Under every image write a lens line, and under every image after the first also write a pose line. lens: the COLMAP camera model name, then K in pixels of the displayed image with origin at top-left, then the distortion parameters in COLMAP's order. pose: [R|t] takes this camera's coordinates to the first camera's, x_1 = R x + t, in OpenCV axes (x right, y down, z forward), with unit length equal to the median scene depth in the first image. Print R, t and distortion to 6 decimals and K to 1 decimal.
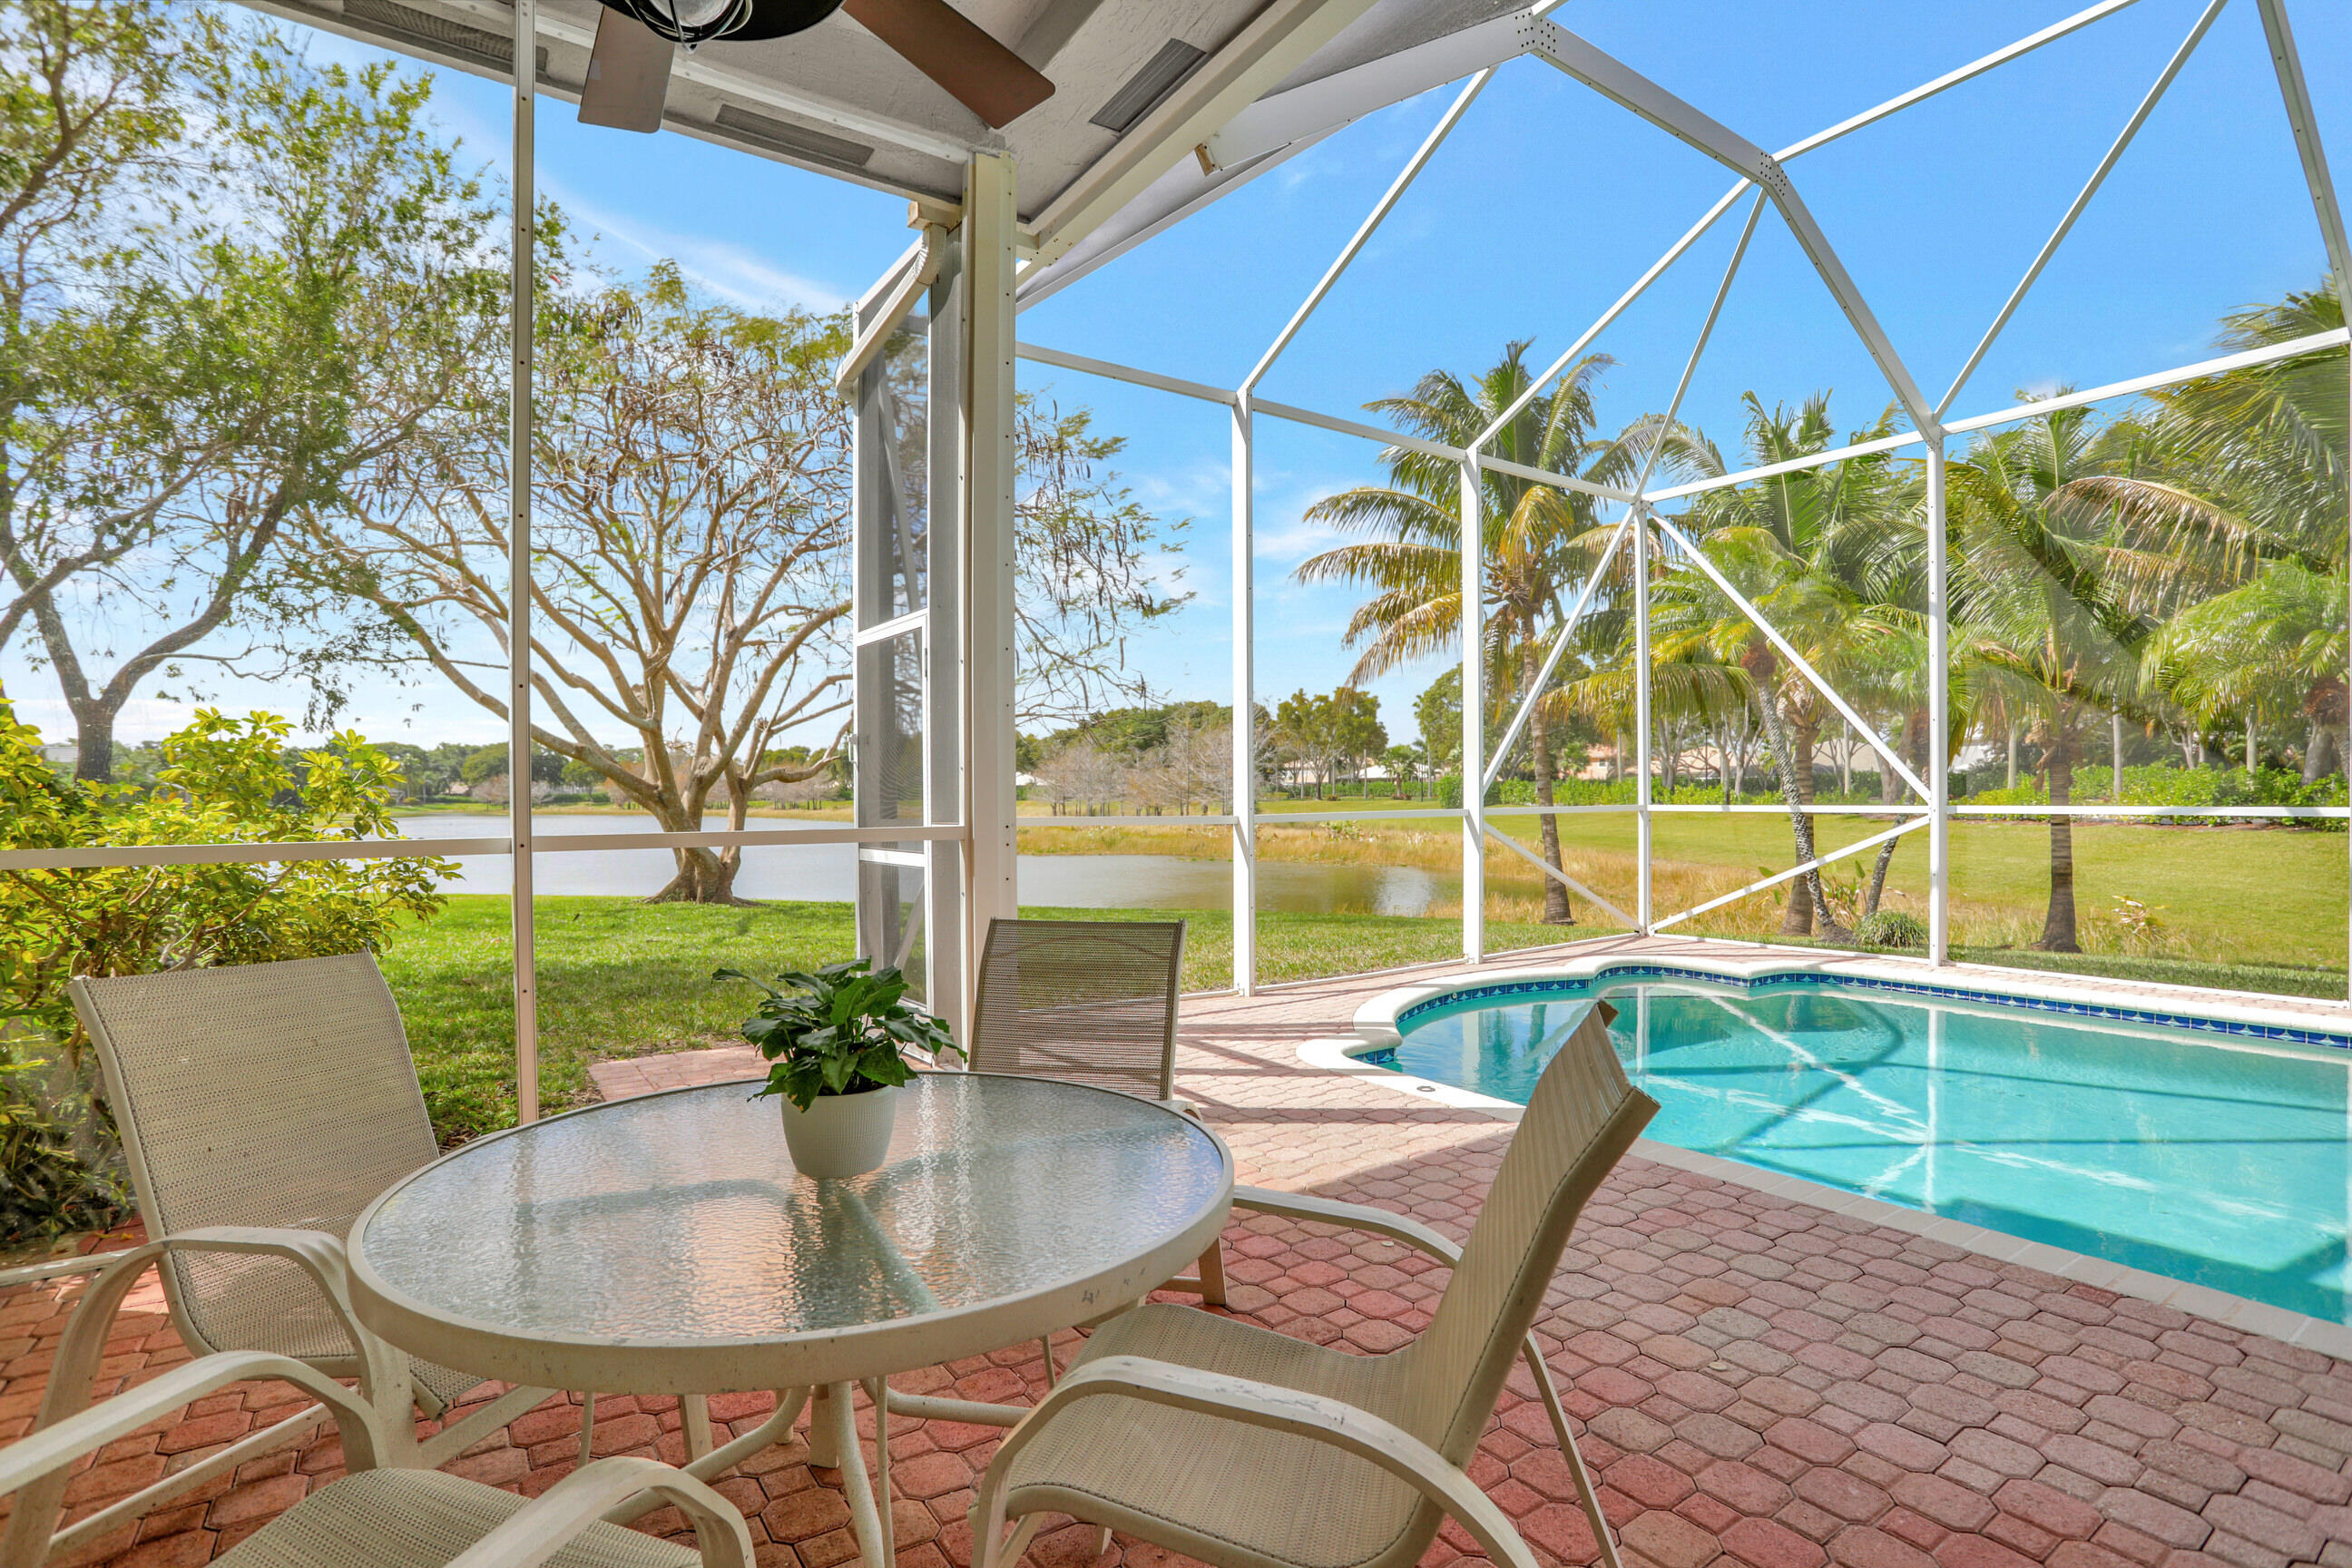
lens RADIAL K [[1156.3, 0, 1186.8], [0, 1156.3, 773.9], [0, 0, 1]] dist [-0.036870, 0.011419]
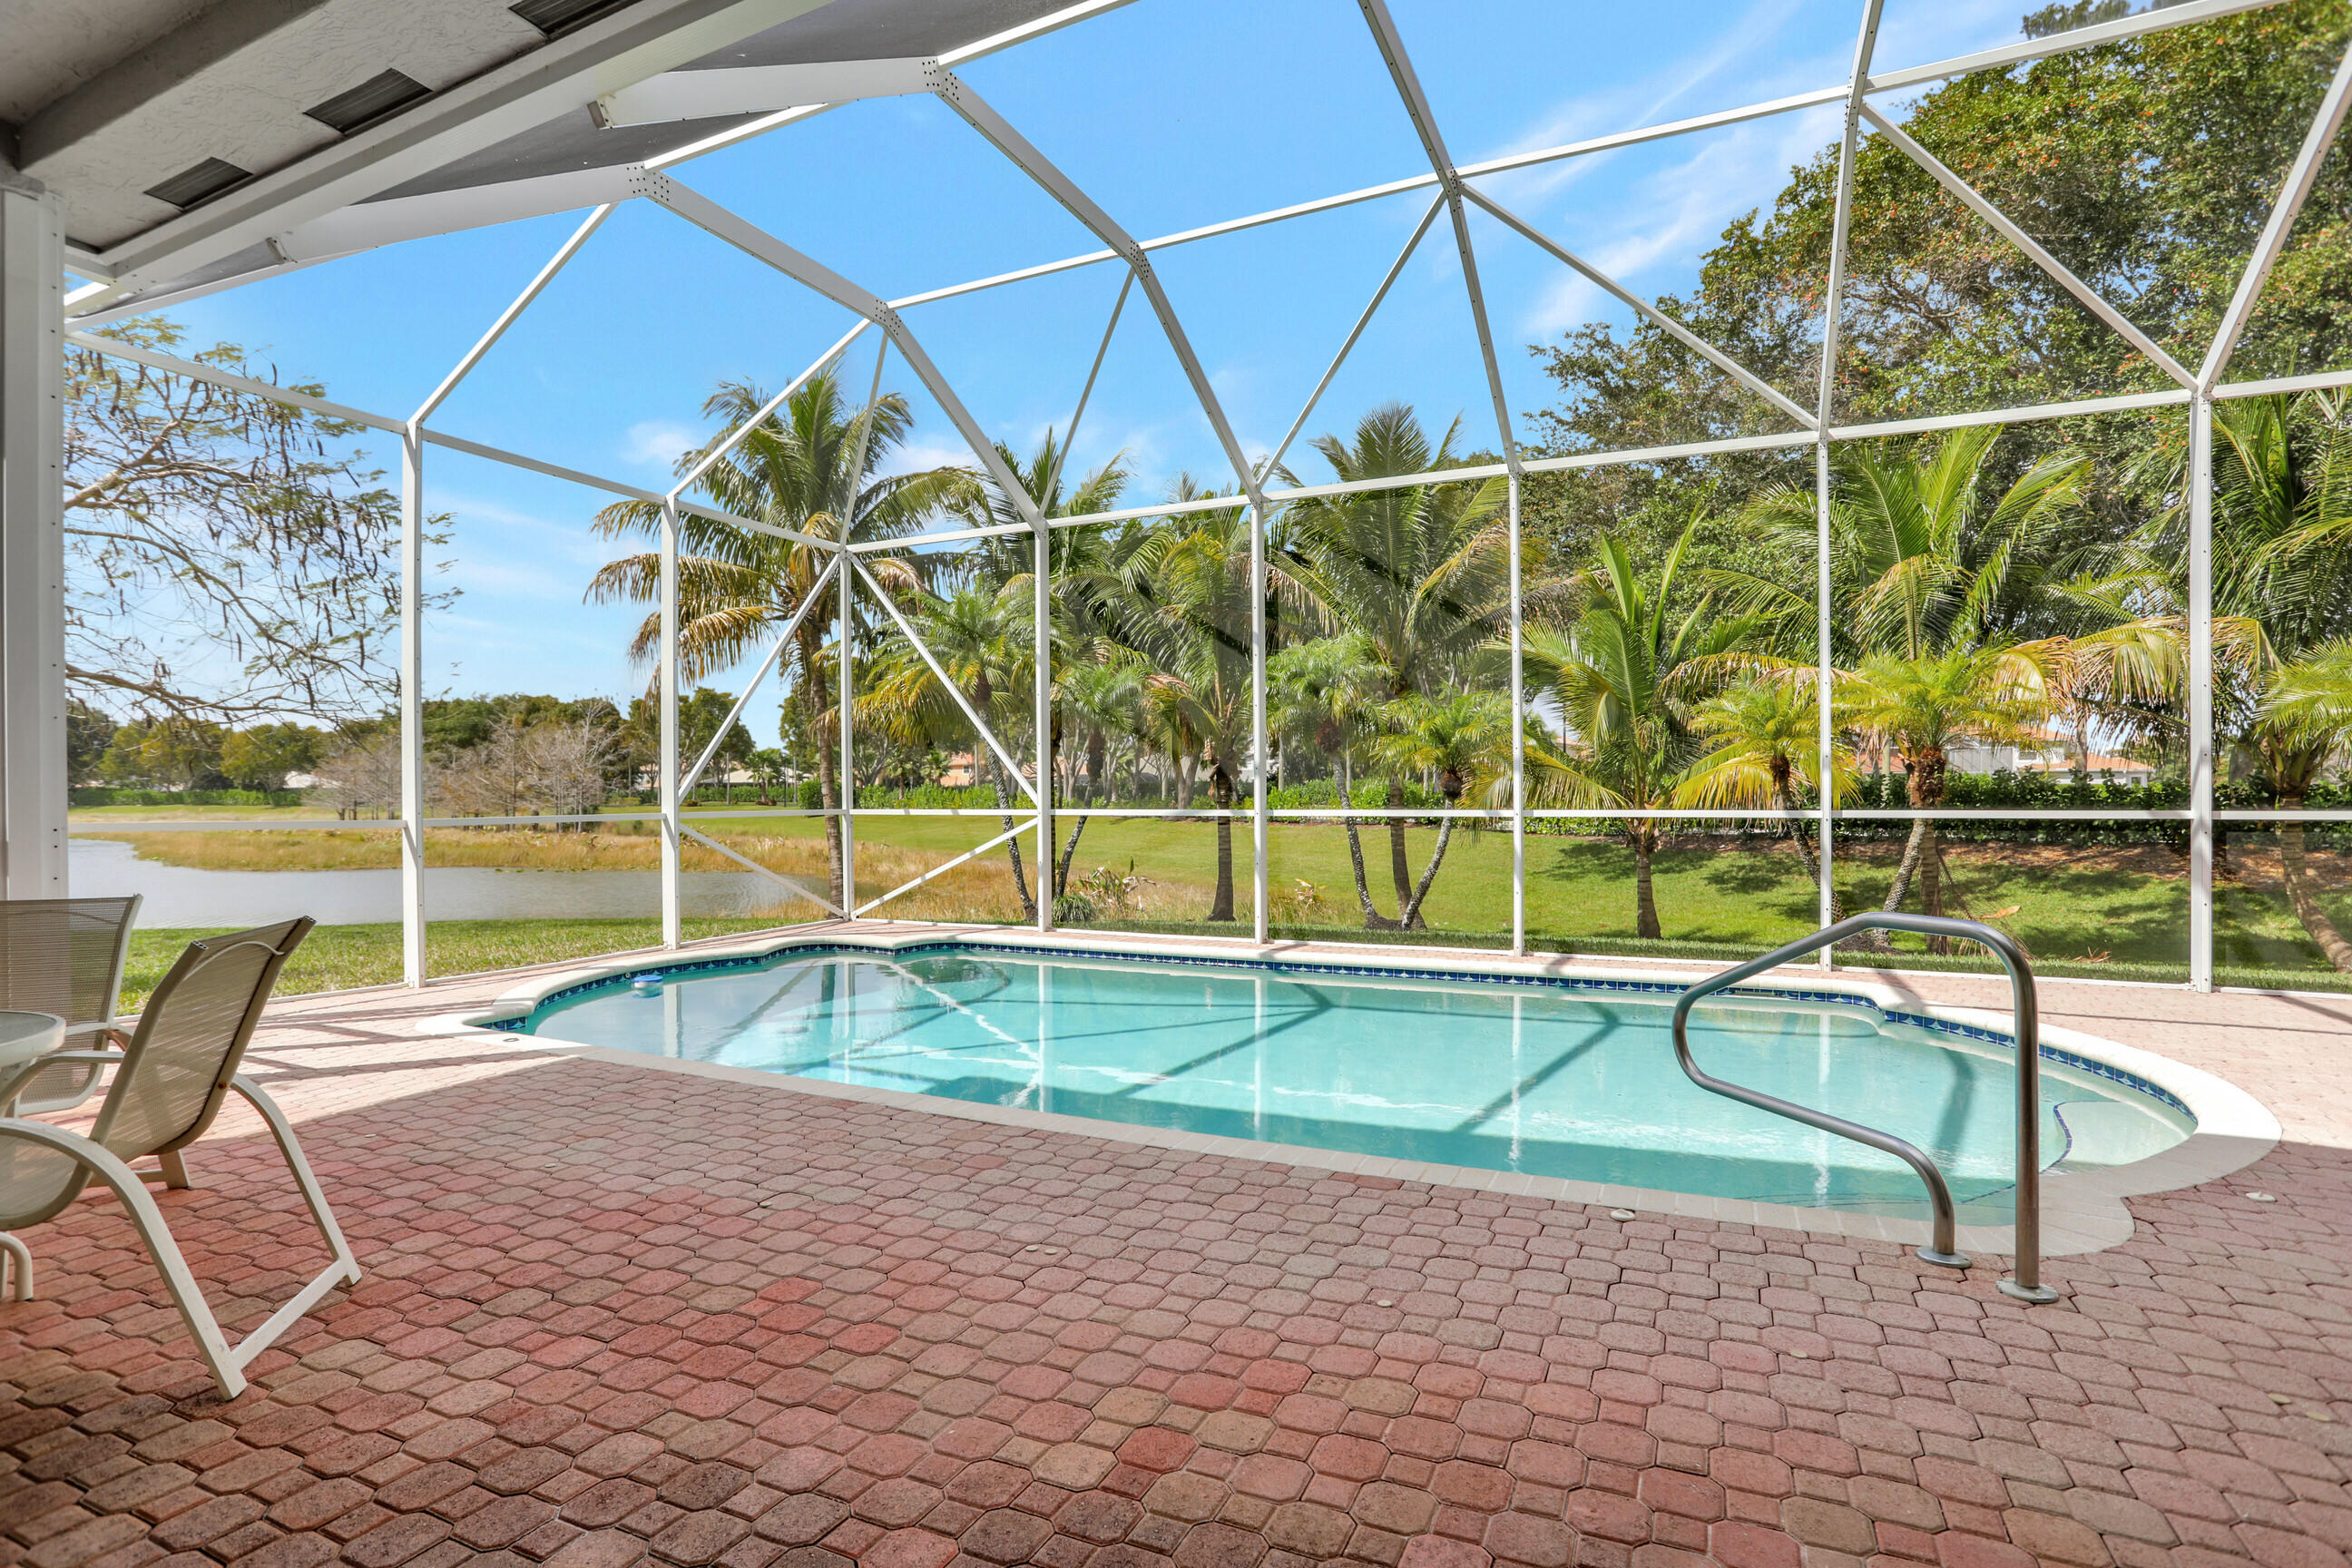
lens RADIAL K [[1156.3, 0, 1184.8], [0, 1156.3, 795.9], [0, 0, 1]] dist [-0.036870, 0.011419]
pose [[0.871226, 0.004029, 0.490866, 0.156729], [-0.011068, 0.999873, 0.011438, -0.006050], [-0.490758, -0.015398, 0.871160, -0.273418]]
